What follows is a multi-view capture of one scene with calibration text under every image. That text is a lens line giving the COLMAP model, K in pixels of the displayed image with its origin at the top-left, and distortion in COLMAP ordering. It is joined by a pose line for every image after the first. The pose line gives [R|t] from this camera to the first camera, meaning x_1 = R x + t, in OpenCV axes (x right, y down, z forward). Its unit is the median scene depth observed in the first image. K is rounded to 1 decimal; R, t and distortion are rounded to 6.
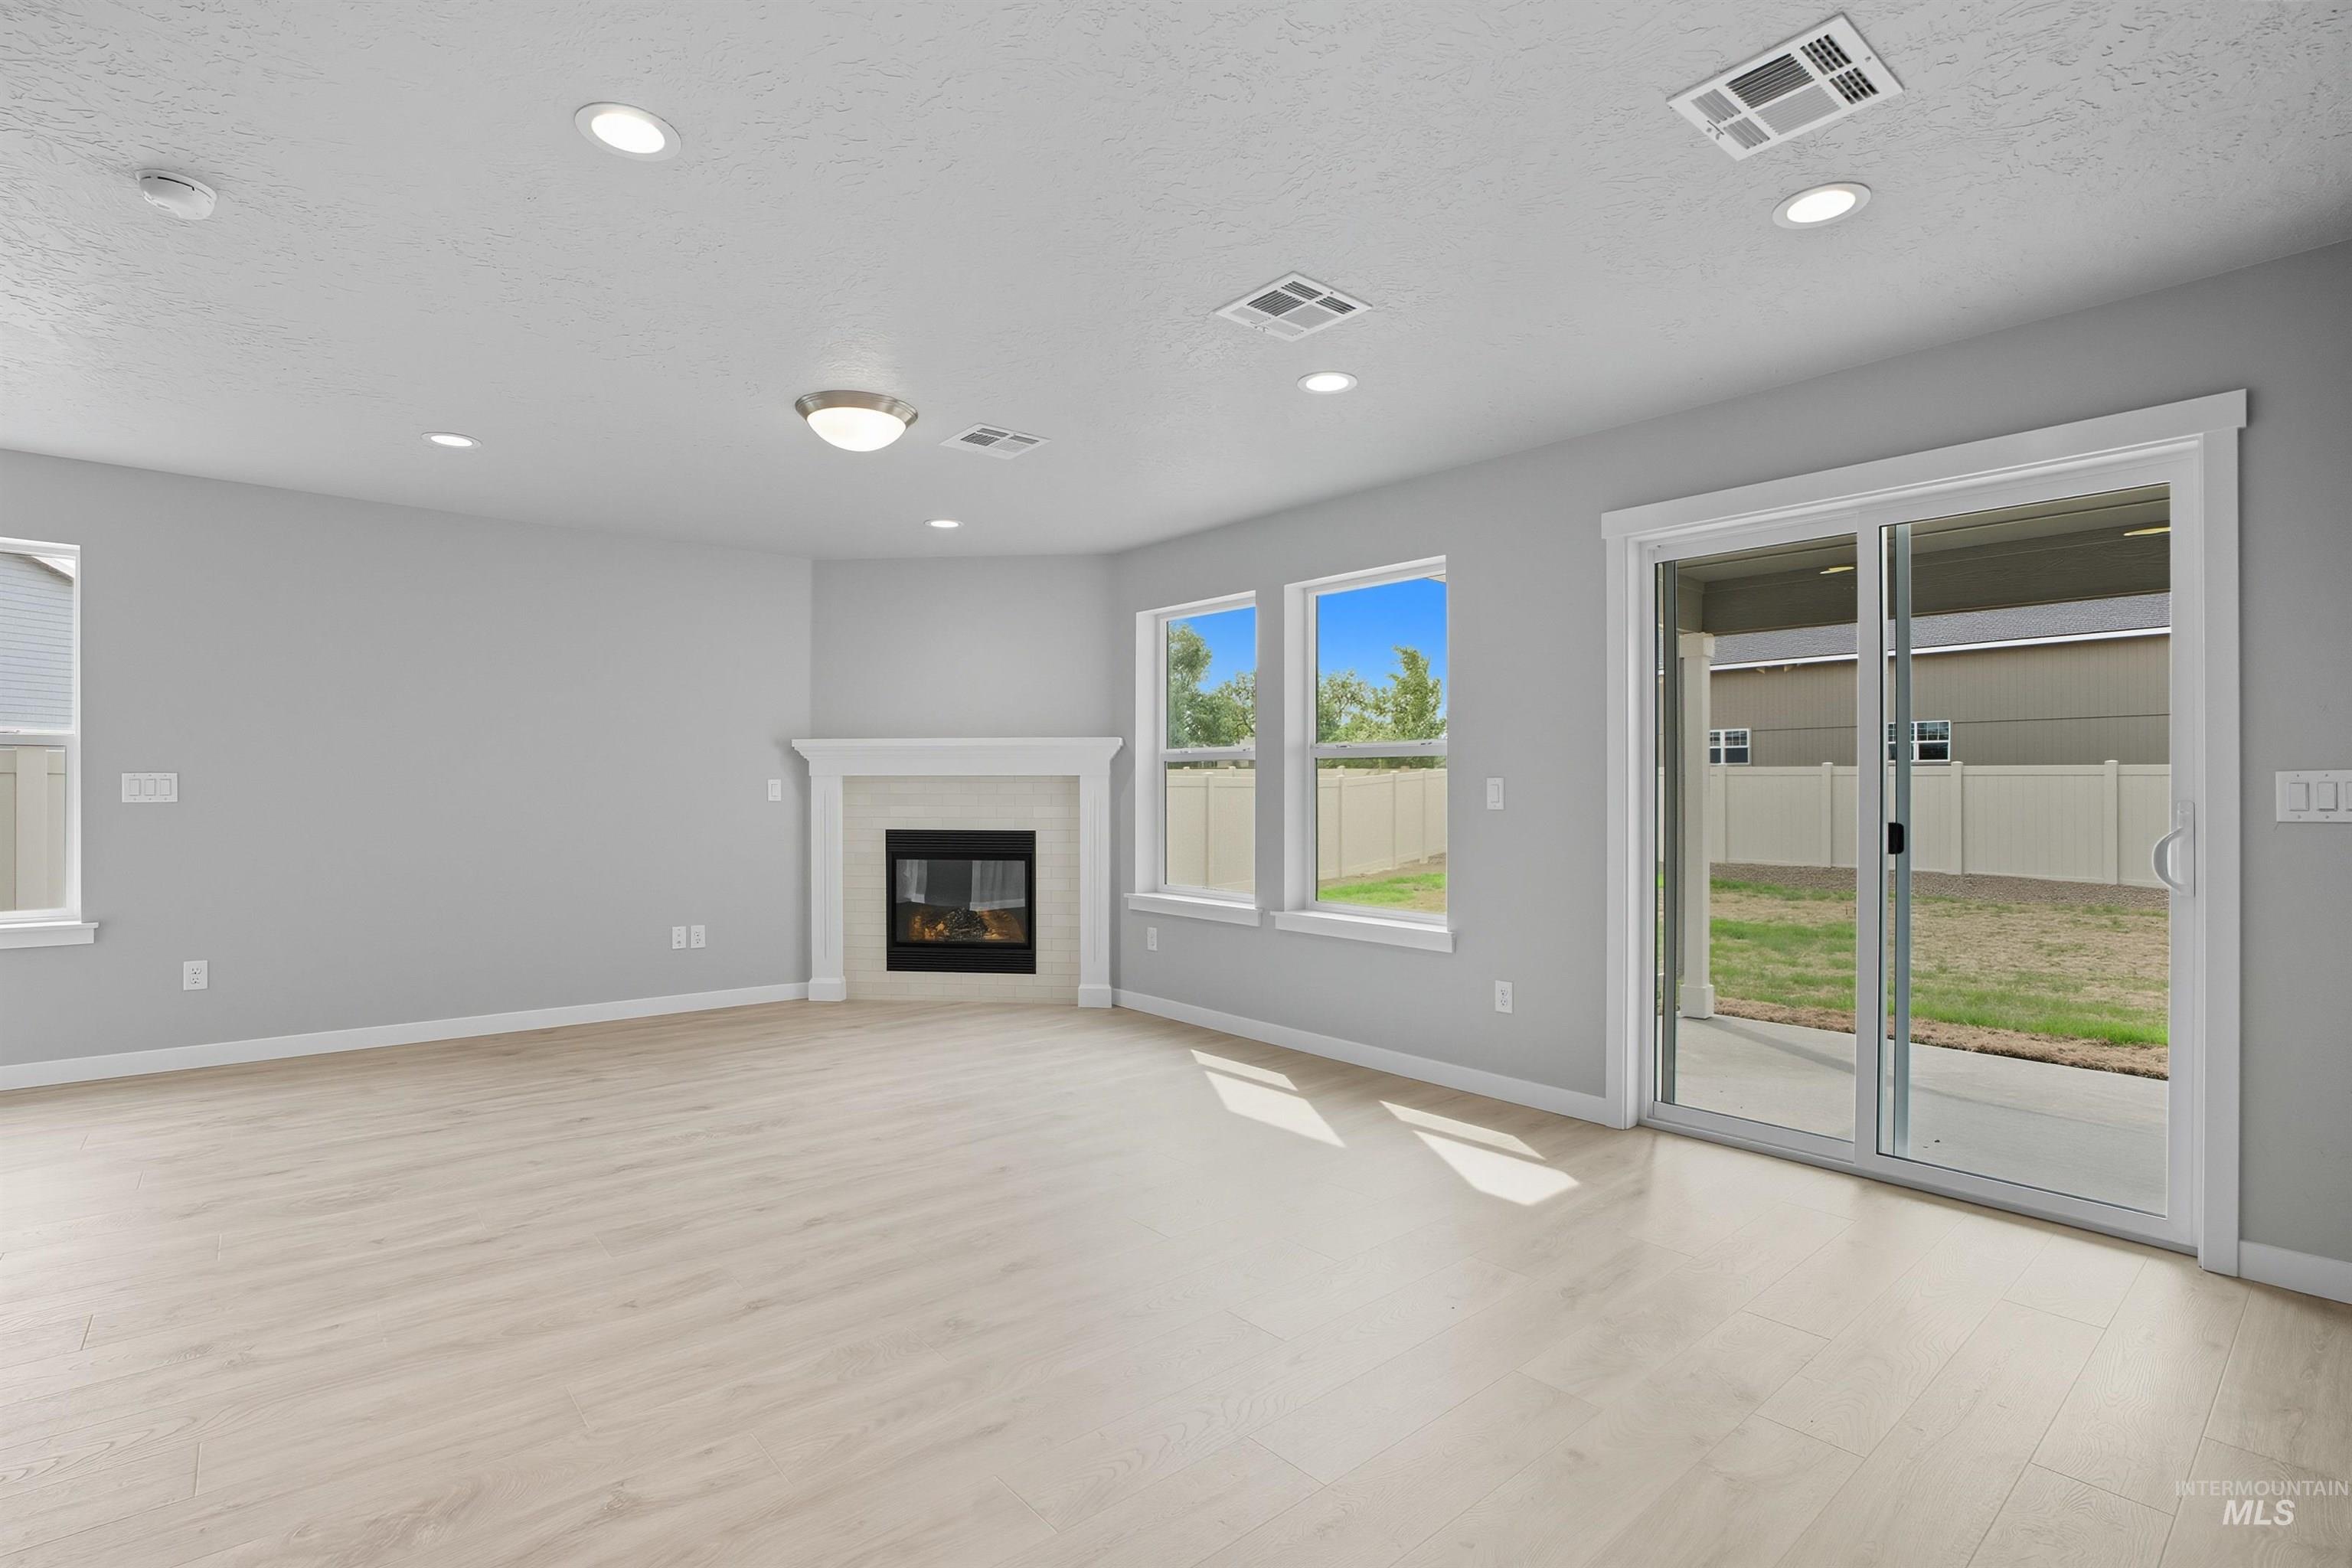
lens RADIAL K [[1115.5, 0, 1167.5], [0, 1115.5, 797.5], [0, 0, 1]] dist [-0.058285, 0.018071]
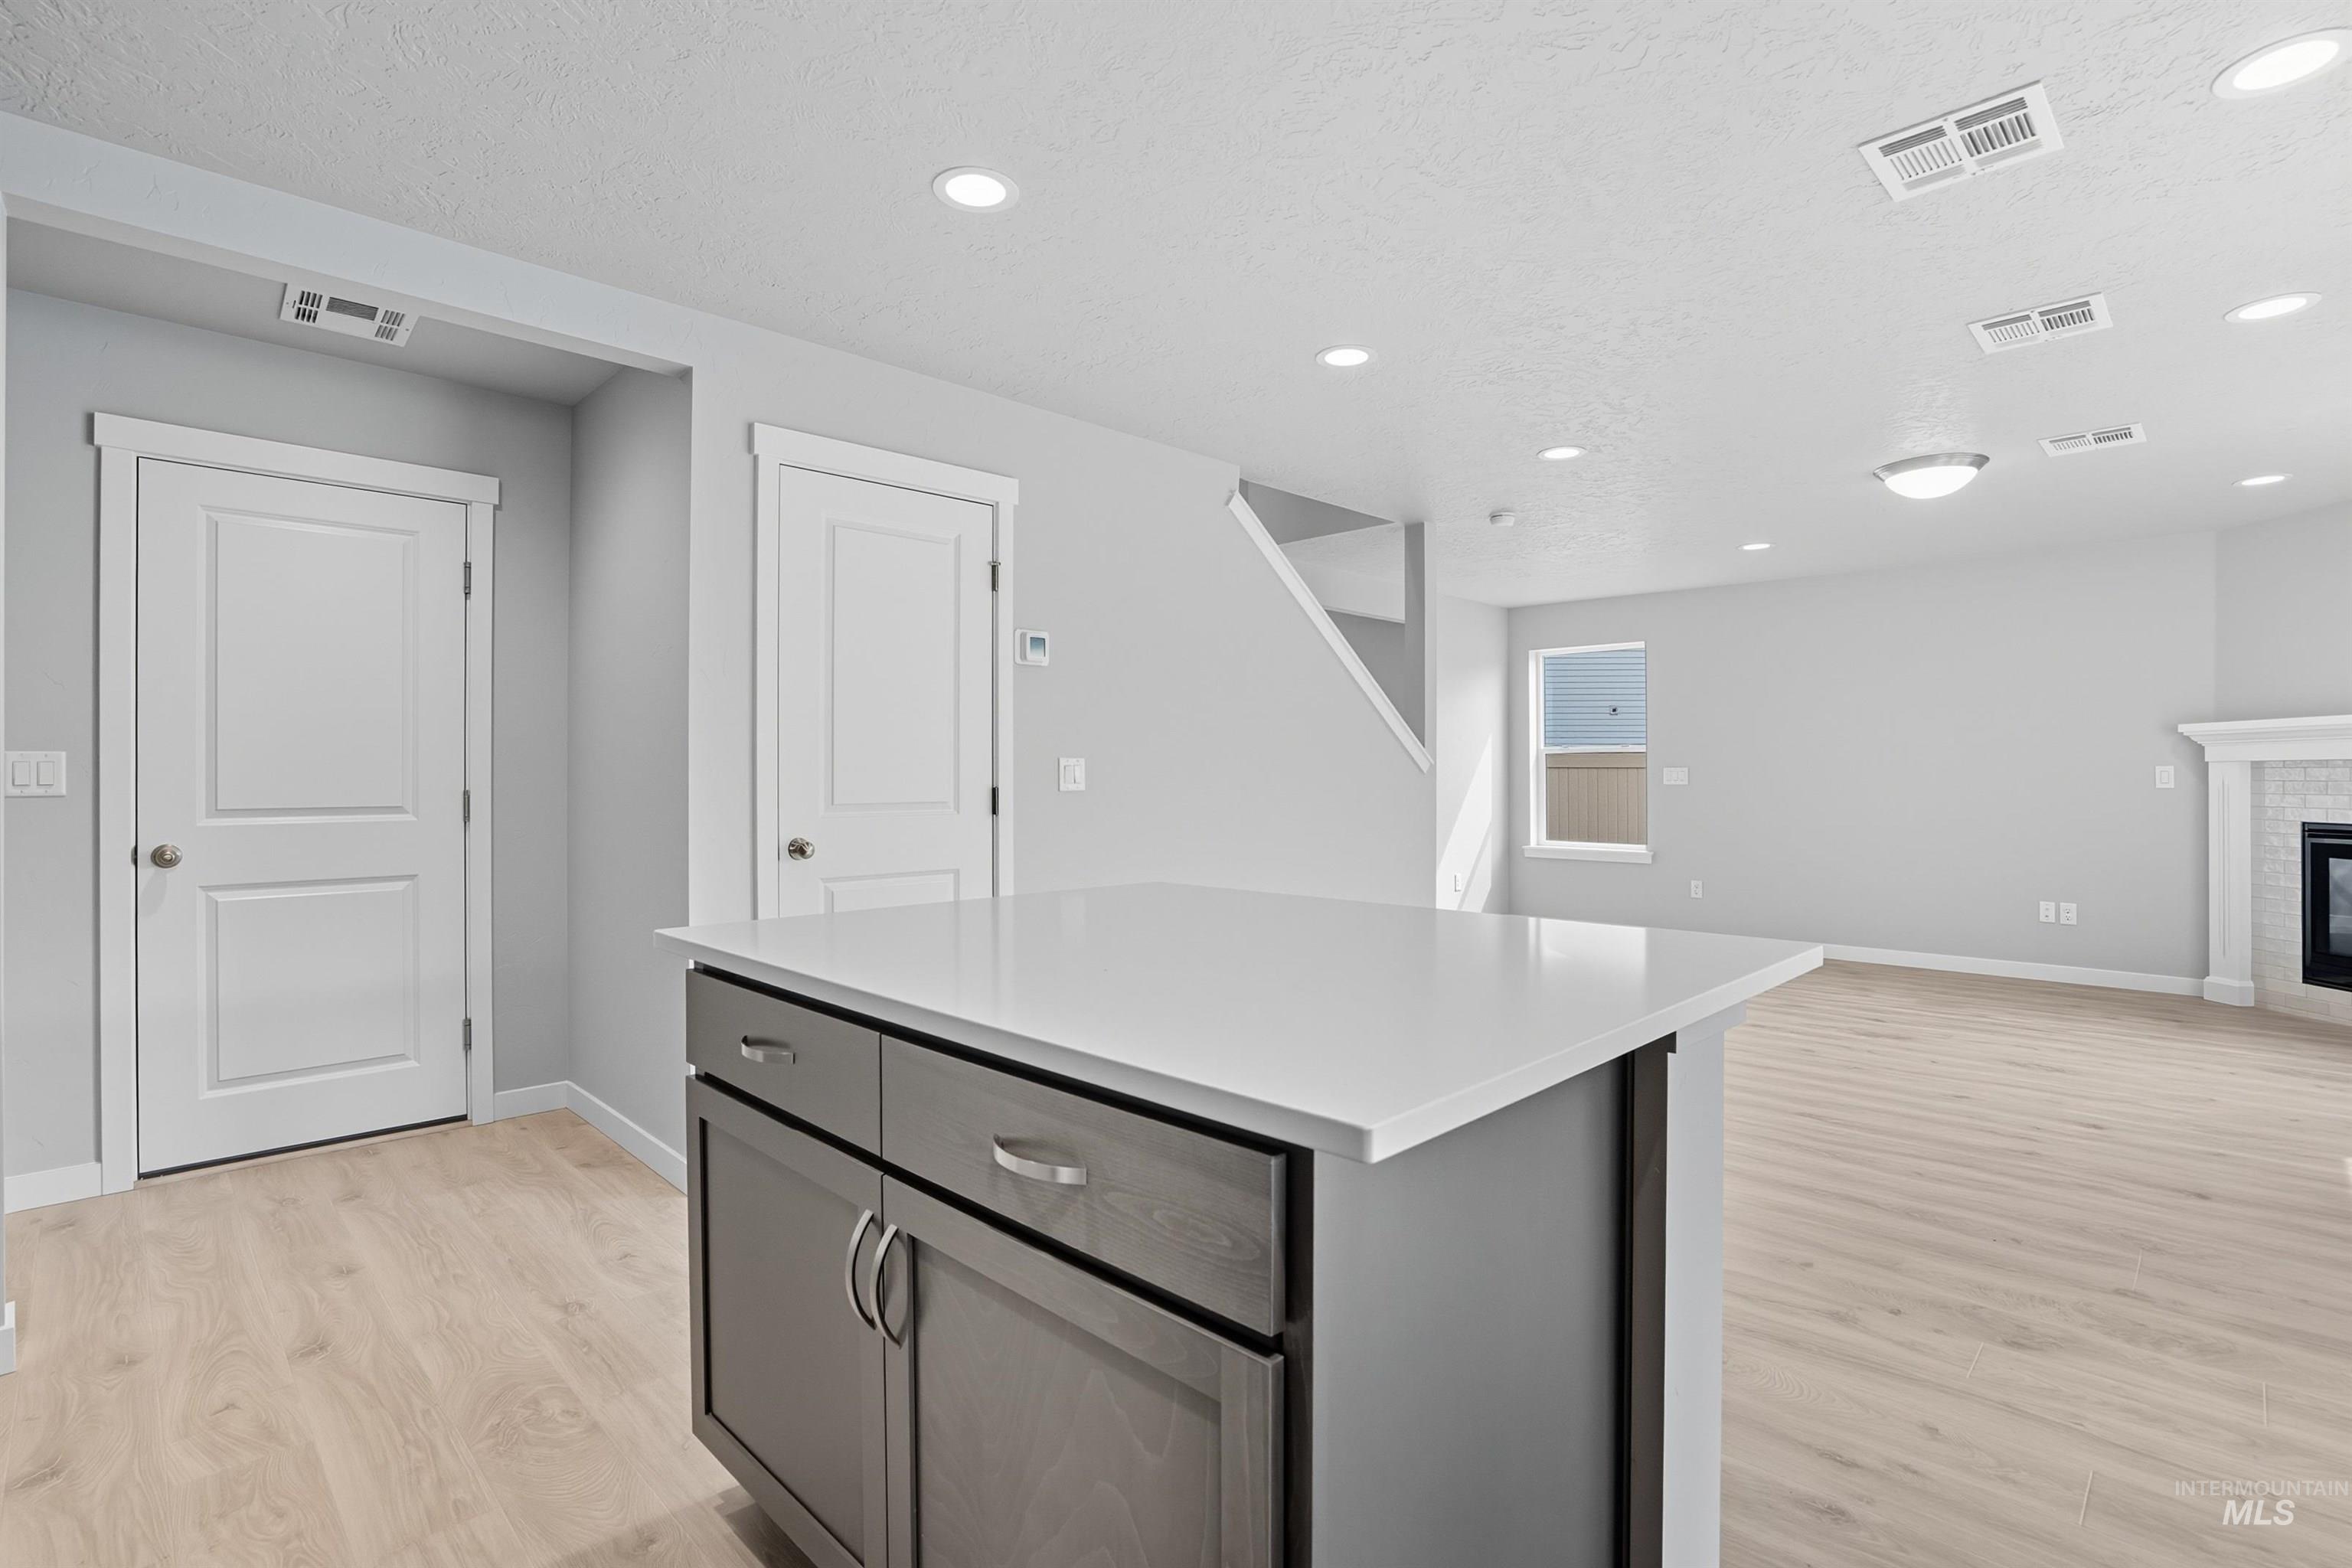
lens RADIAL K [[1104.2, 0, 1156.2], [0, 1104.2, 772.6], [0, 0, 1]] dist [-0.030986, 0.005681]
pose [[0.087844, -0.007744, -0.996104, 0.525452], [-0.008098, 0.999931, -0.008488, 0.005185], [0.996101, 0.008812, 0.087775, 0.024972]]
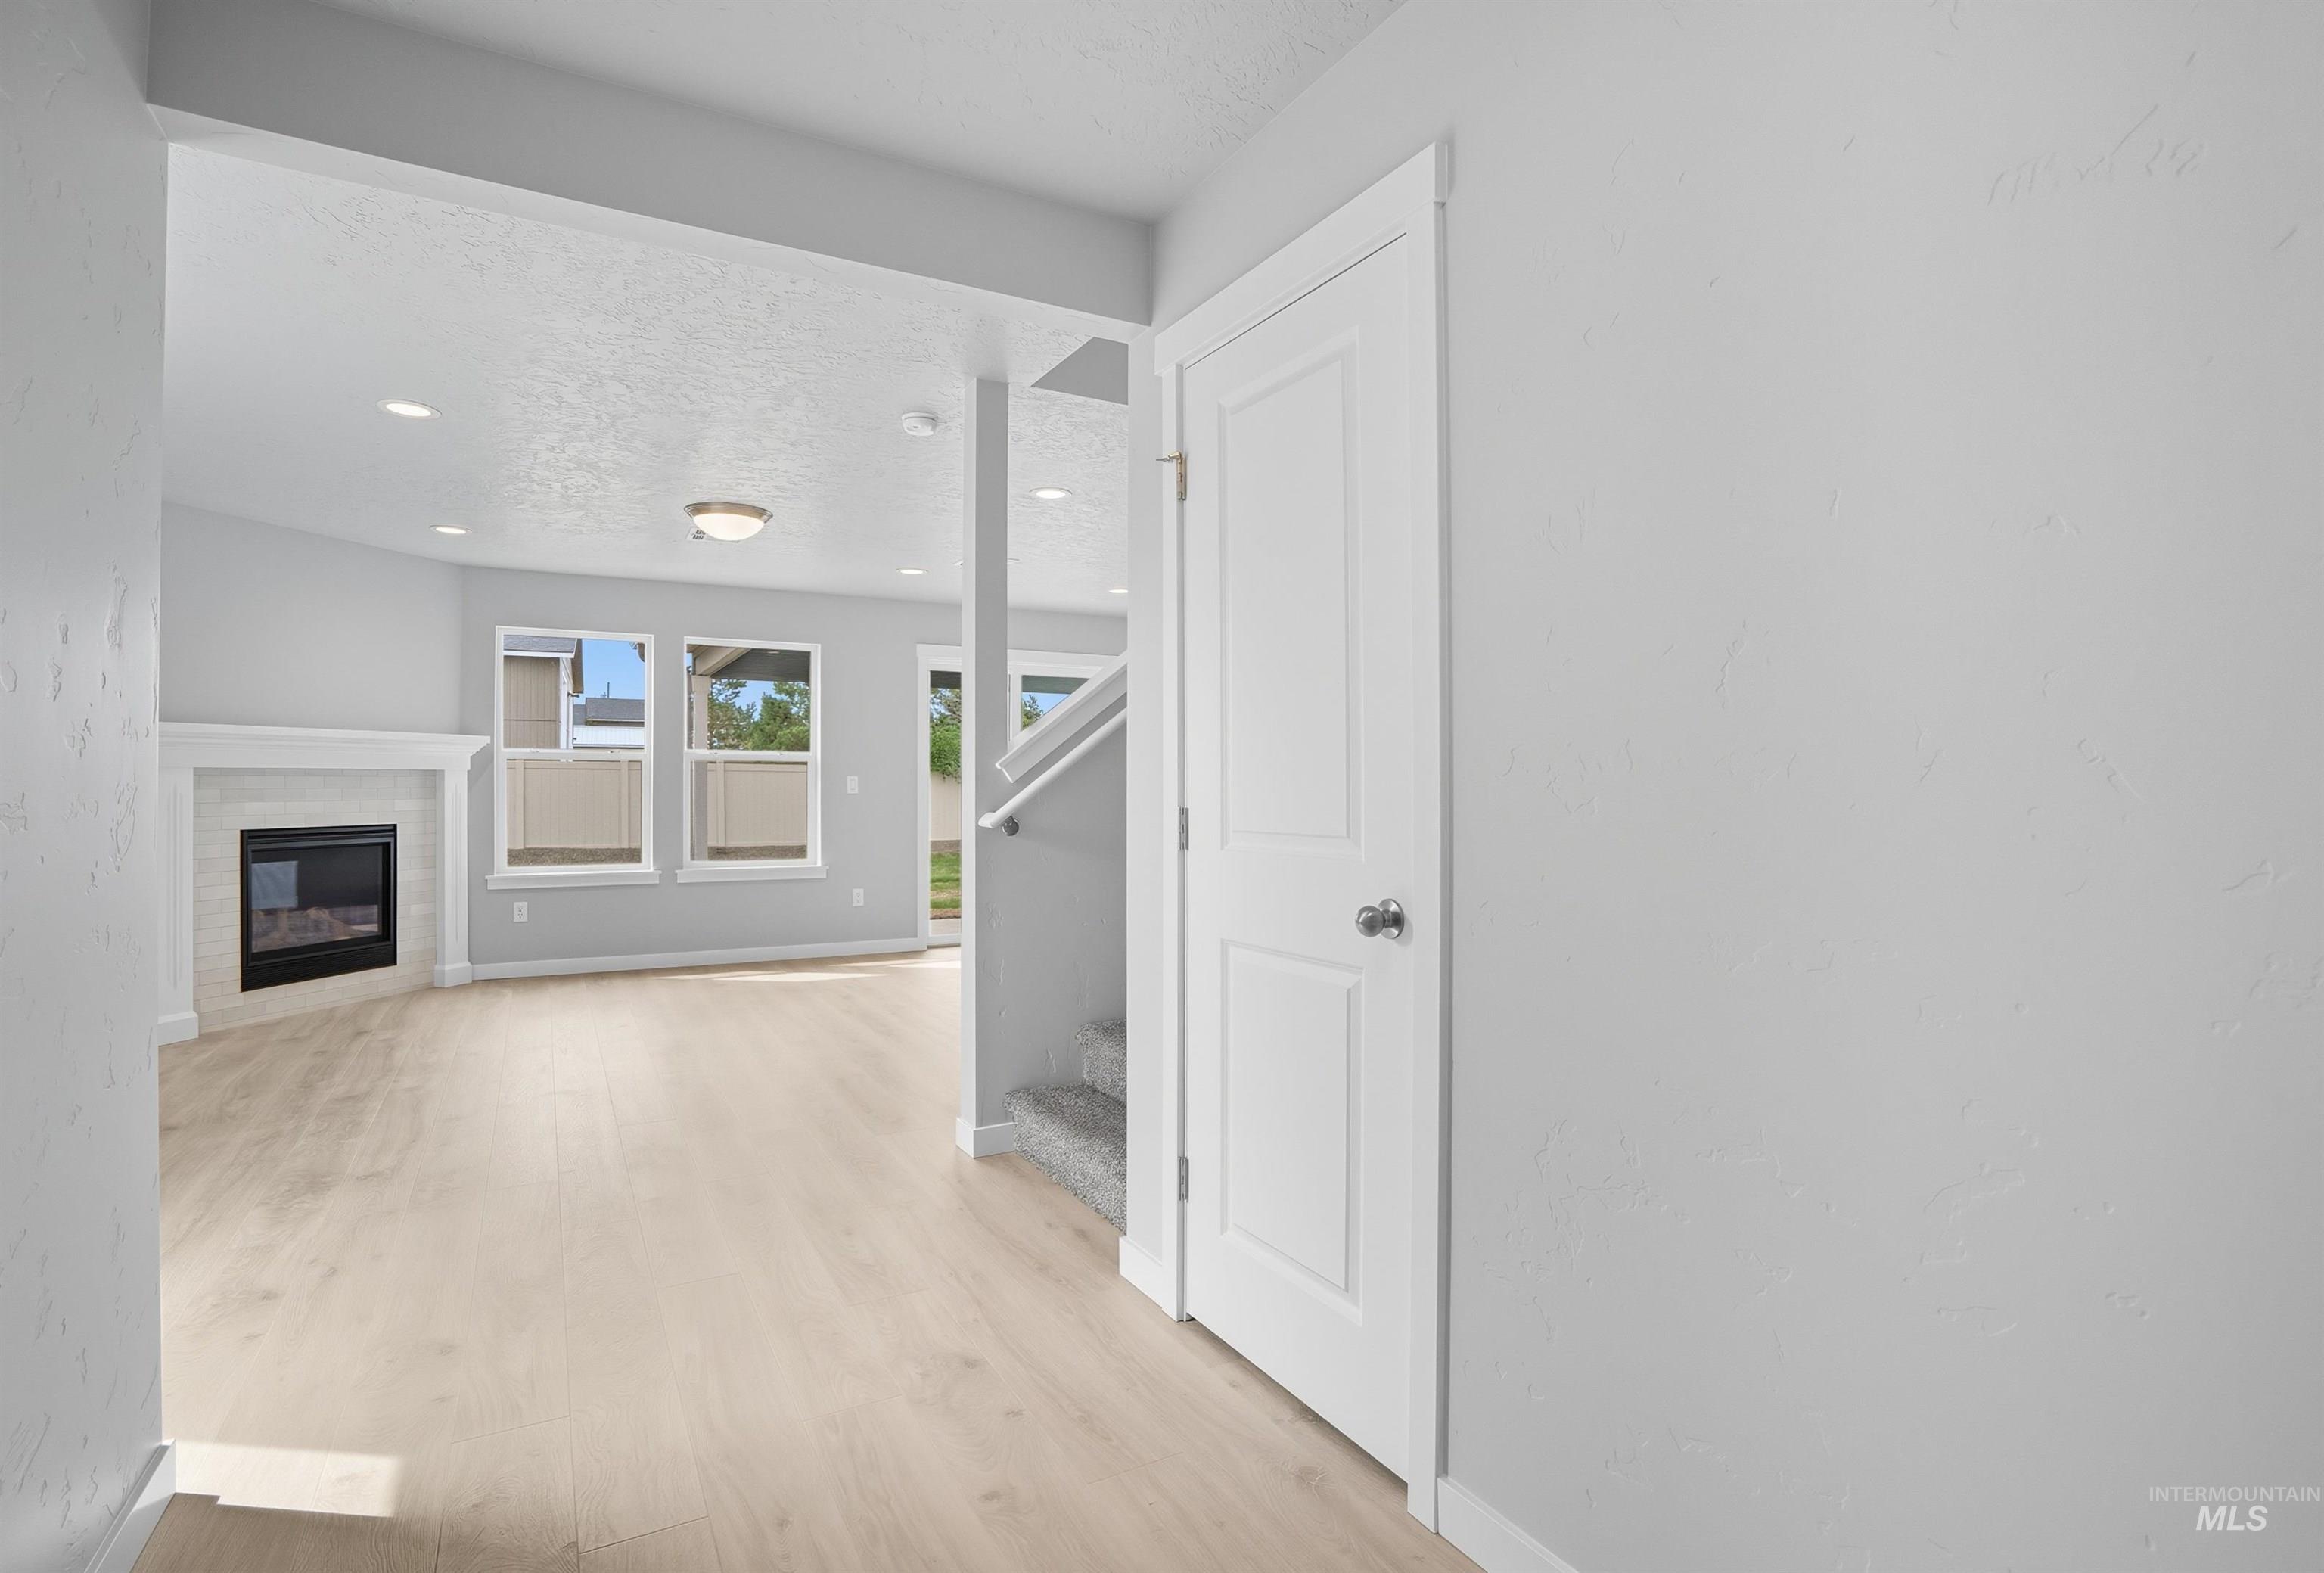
lens RADIAL K [[1132.2, 0, 1087.1], [0, 1132.2, 774.2], [0, 0, 1]] dist [-0.018458, 0.001764]
pose [[0.236099, 0.005667, 0.971713, -0.984219], [0.006693, 0.999950, -0.007458, -0.003785], [-0.971706, 0.008265, 0.236049, 0.143564]]
